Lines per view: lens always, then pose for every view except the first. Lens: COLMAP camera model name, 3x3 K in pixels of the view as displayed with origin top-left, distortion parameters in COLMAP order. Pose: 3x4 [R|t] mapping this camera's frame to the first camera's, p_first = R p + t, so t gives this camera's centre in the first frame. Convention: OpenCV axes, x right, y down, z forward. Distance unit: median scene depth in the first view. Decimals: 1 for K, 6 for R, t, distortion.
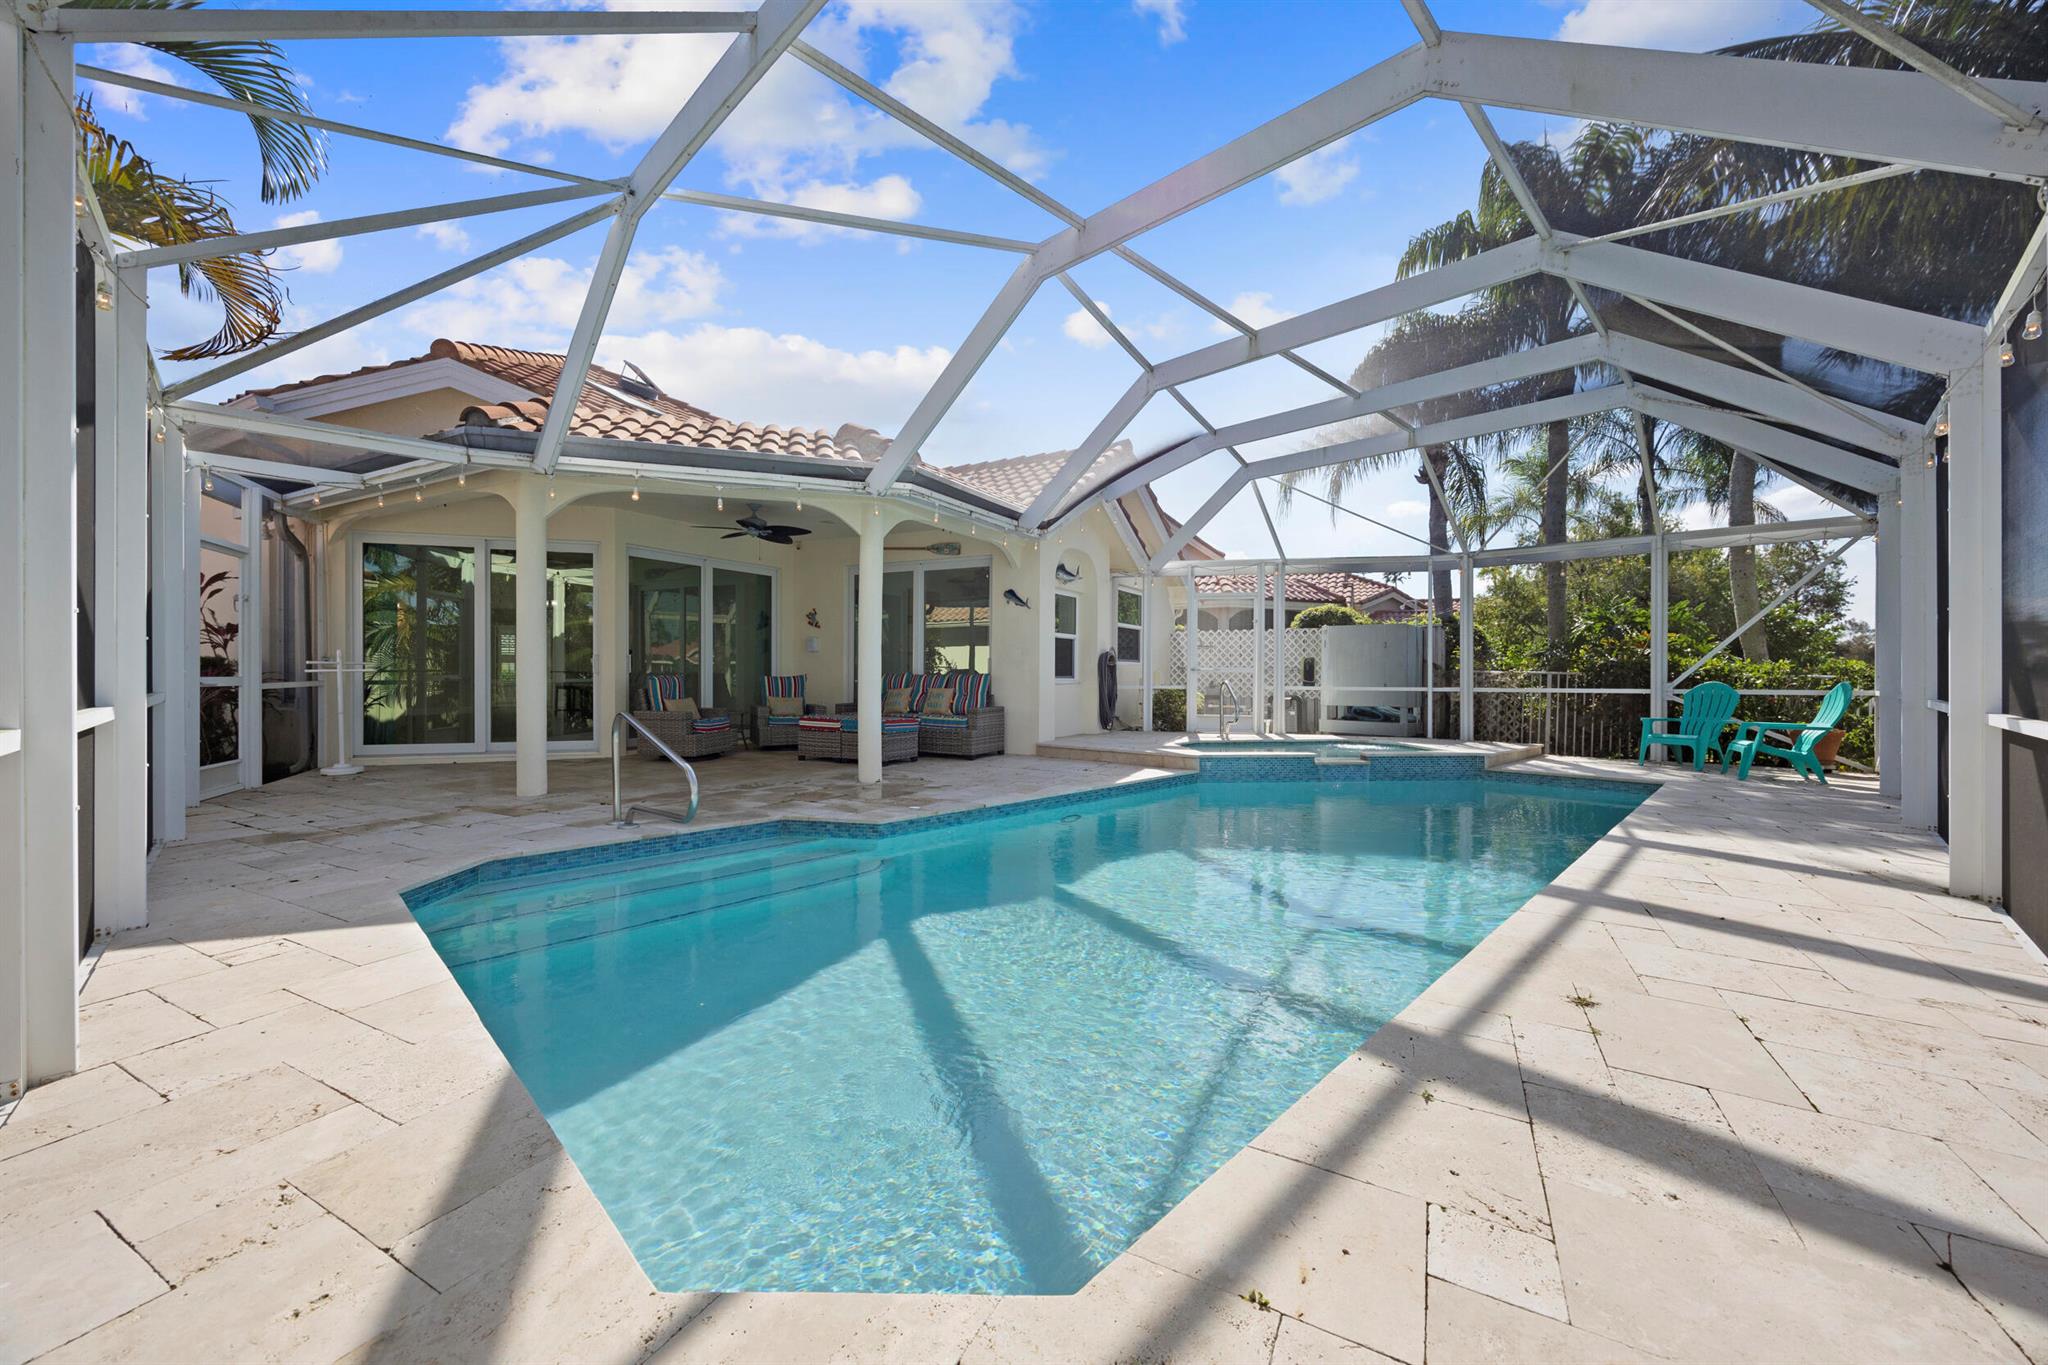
lens RADIAL K [[784.4, 0, 1020.9], [0, 784.4, 683.0], [0, 0, 1]] dist [-0.005117, 0.000998]
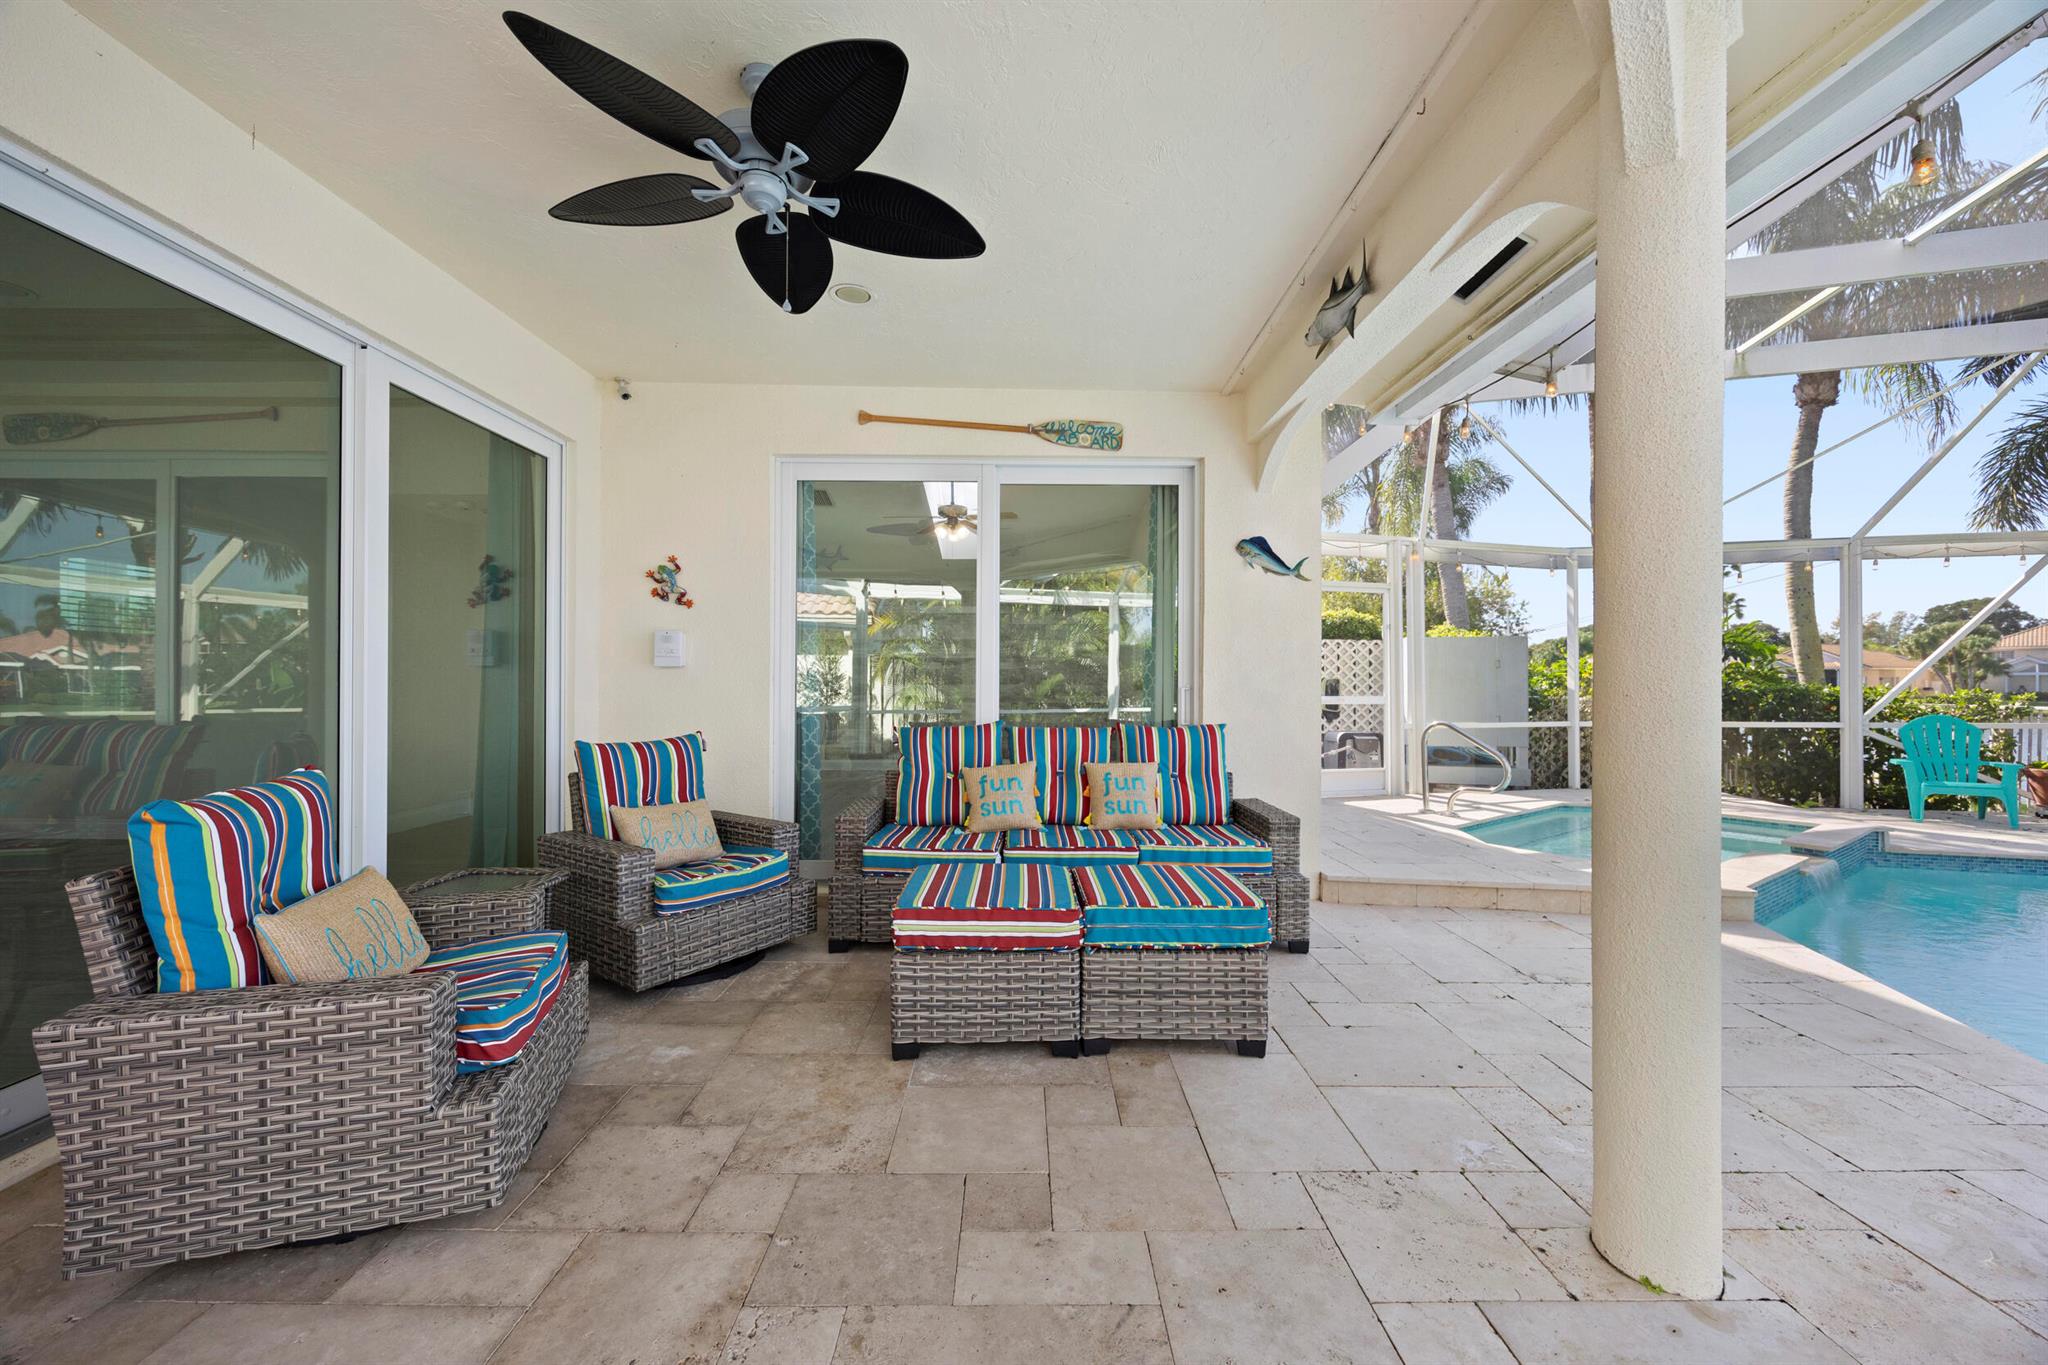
lens RADIAL K [[784.4, 0, 1025.3], [0, 784.4, 676.9], [0, 0, 1]] dist [-0.005117, 0.000998]
pose [[0.872919, 0.001983, 0.487860, -0.338950], [0.006078, 0.999870, -0.014939, -0.031684], [-0.487827, 0.016006, 0.872794, 0.649502]]
